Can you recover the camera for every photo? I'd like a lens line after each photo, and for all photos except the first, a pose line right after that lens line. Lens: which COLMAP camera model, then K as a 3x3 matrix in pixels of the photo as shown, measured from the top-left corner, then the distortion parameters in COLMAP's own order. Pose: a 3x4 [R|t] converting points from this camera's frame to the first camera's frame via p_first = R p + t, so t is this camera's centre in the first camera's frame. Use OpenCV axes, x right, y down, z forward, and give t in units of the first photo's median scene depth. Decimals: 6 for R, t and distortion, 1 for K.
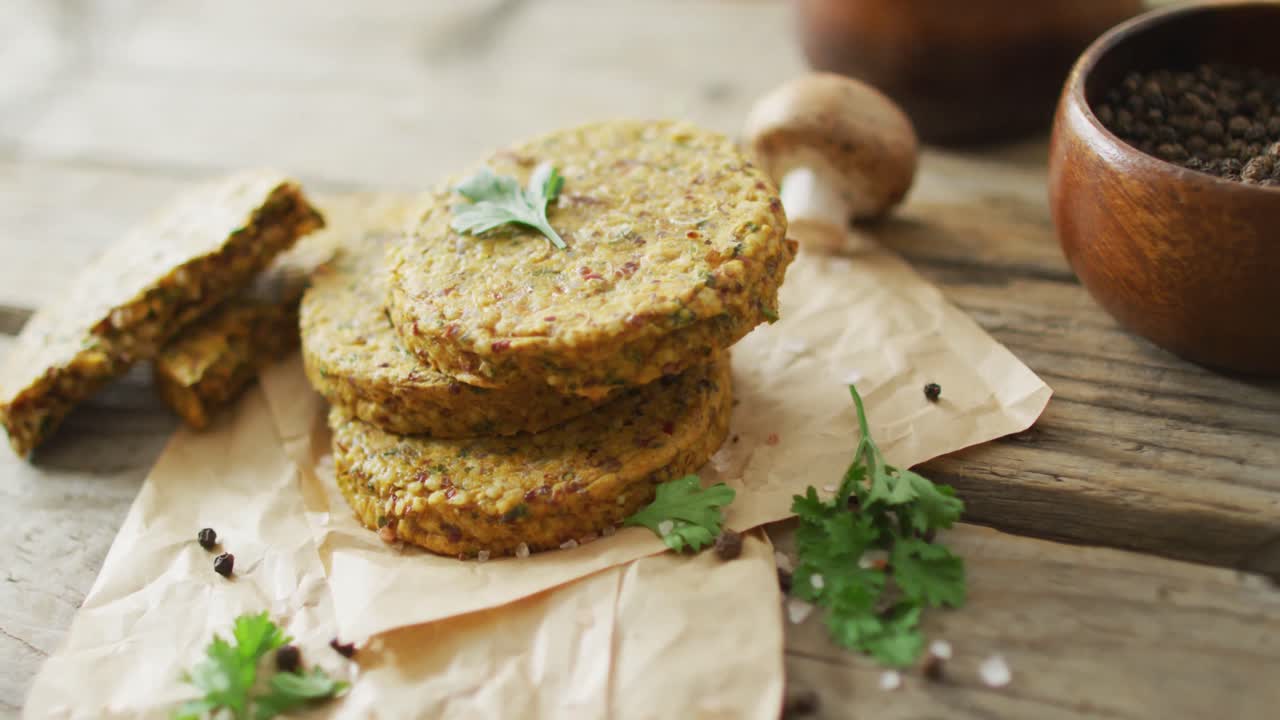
lens RADIAL K [[1442.3, 0, 640.0], [0, 1442.3, 360.0], [0, 0, 1]] dist [-0.074688, -0.007805]
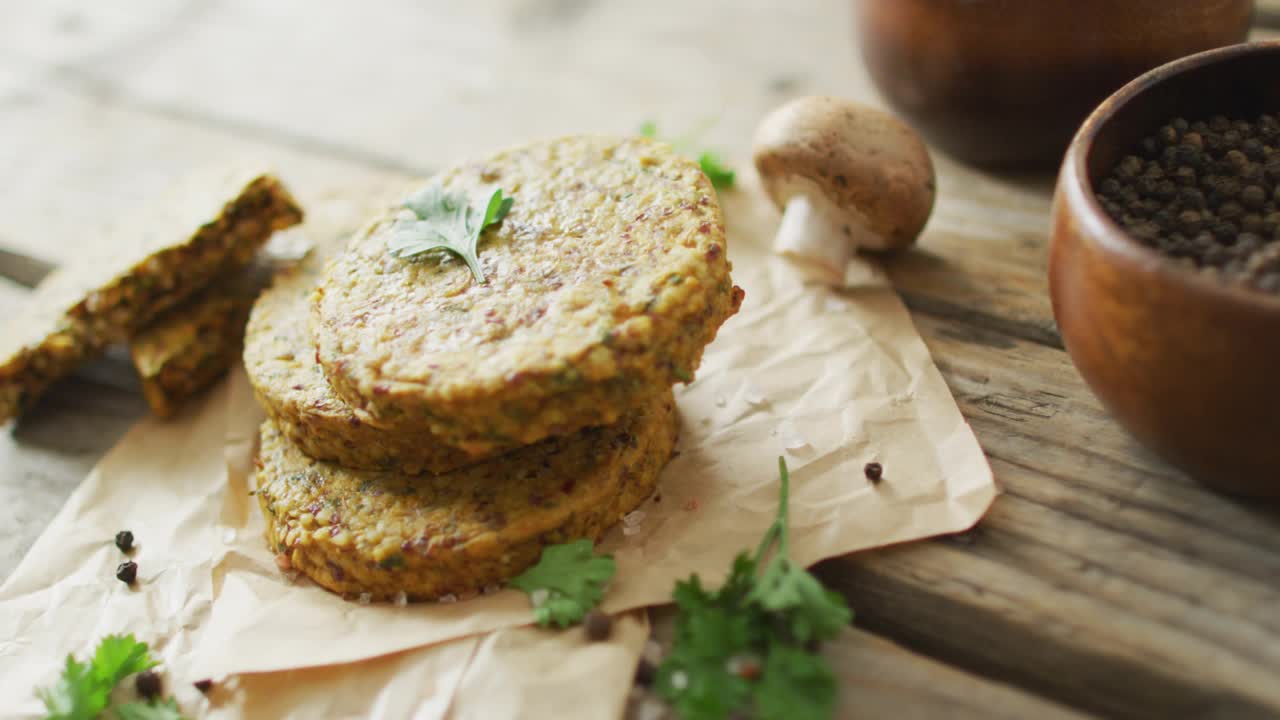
lens RADIAL K [[1442.3, 0, 640.0], [0, 1442.3, 360.0], [0, 0, 1]] dist [-0.074688, -0.007805]
pose [[0.978732, 0.092845, -0.182929, 0.227252], [-0.080919, 0.994143, 0.071633, -0.104292], [0.188508, -0.055307, 0.980513, 0.095454]]
